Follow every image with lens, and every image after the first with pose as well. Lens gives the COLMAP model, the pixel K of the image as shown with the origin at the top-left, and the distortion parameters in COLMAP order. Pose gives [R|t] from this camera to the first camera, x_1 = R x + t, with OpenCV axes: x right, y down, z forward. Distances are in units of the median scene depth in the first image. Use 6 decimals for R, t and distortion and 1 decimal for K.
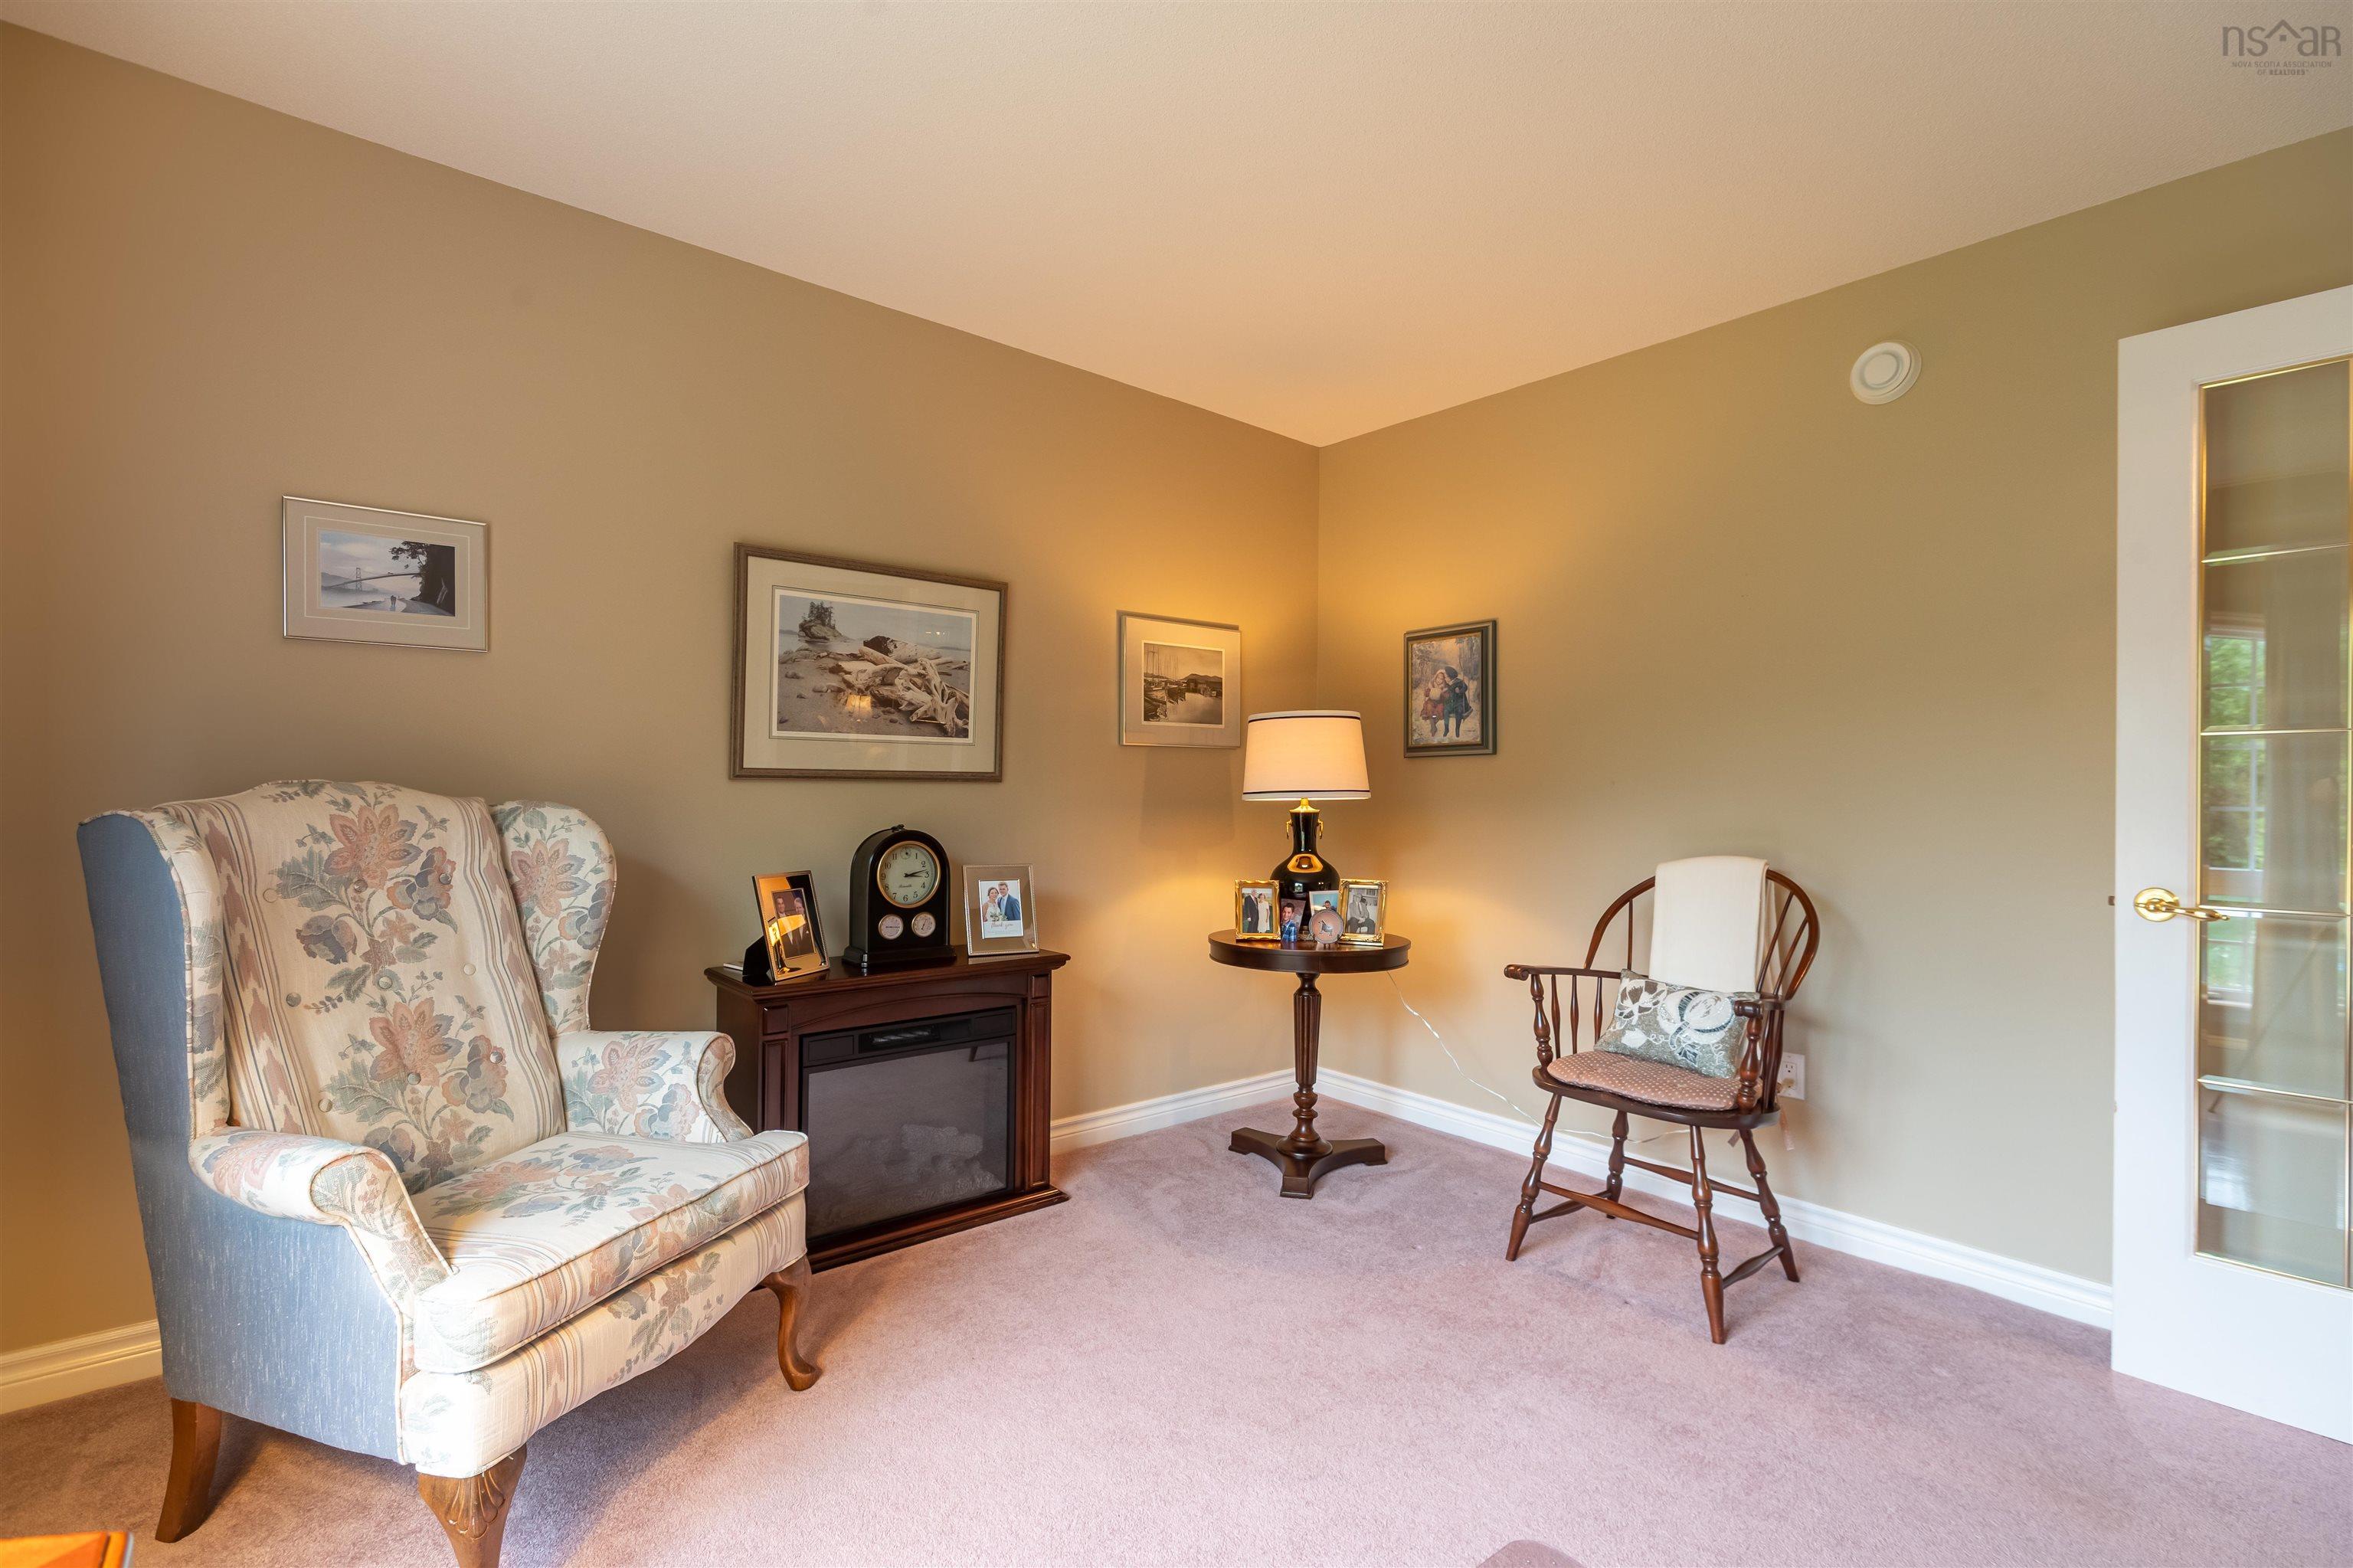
lens RADIAL K [[1070.0, 0, 1169.8], [0, 1070.0, 780.8], [0, 0, 1]] dist [0.000578, 0.001055]
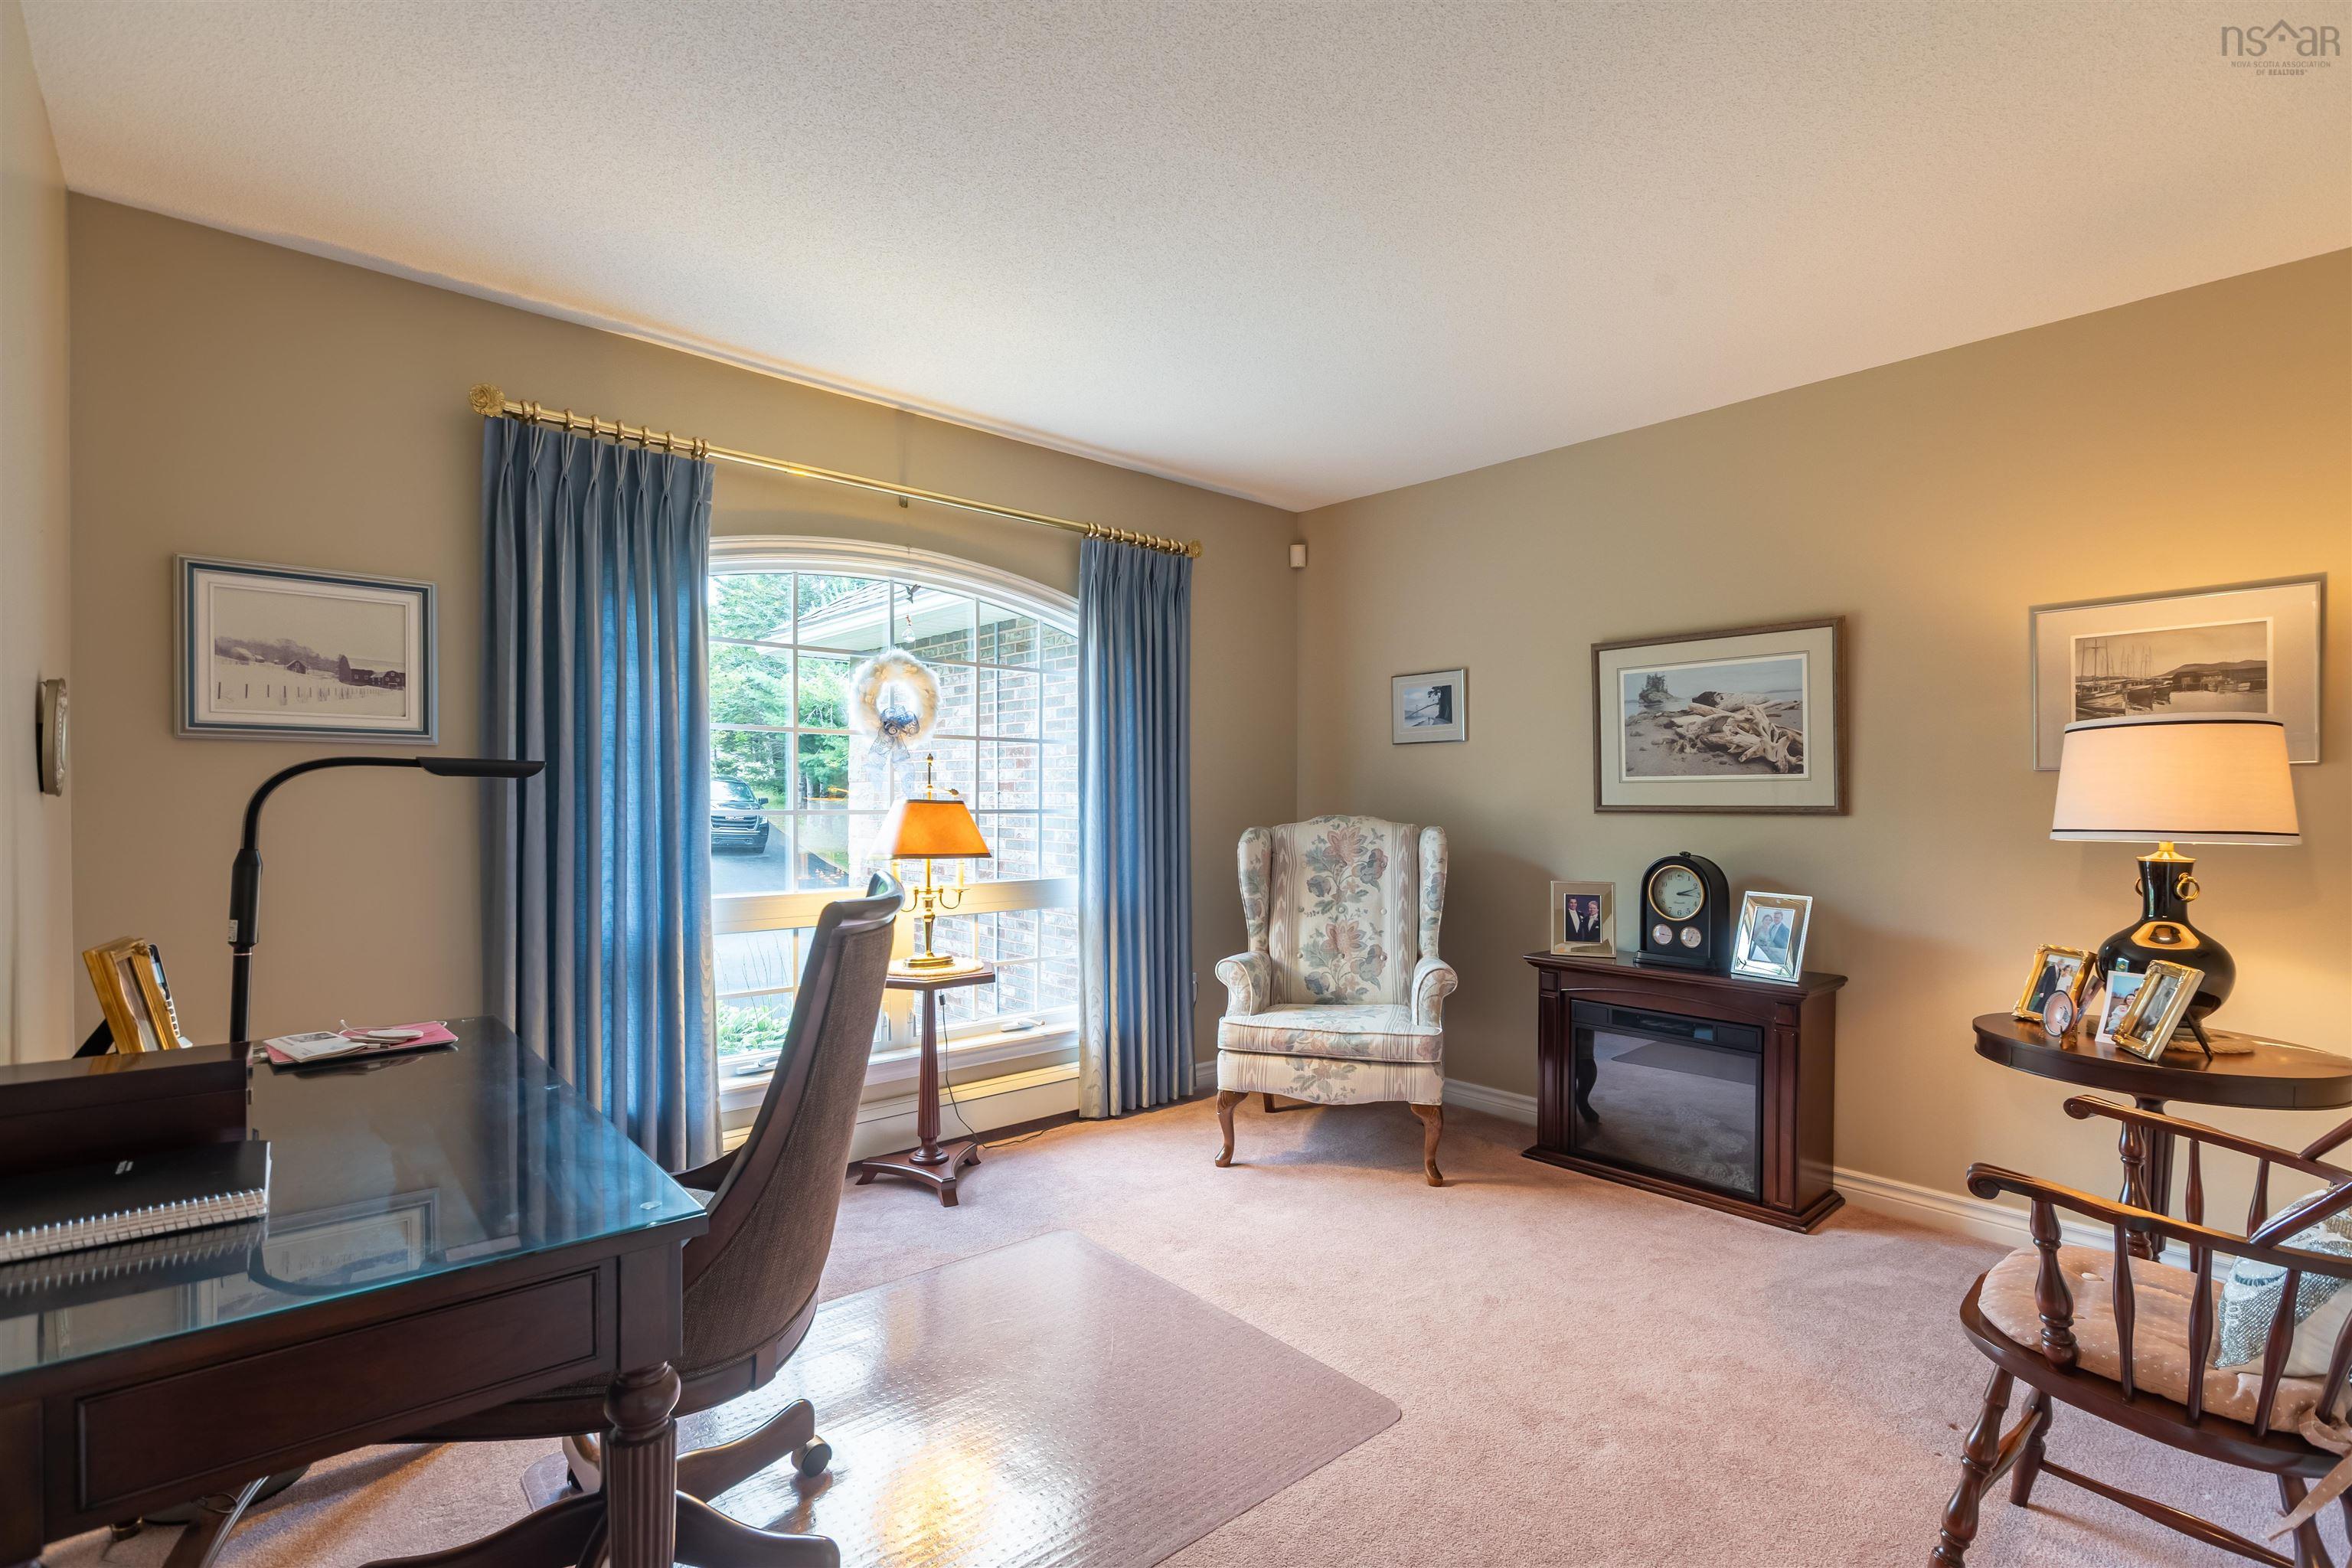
lens RADIAL K [[1069.5, 0, 1169.3], [0, 1069.5, 780.8], [0, 0, 1]] dist [0.000578, 0.001055]
pose [[0.035850, -0.028098, -0.998962, 0.917035], [0.005554, 0.999595, -0.027916, -0.007845], [0.999342, -0.004548, 0.035992, 0.379162]]
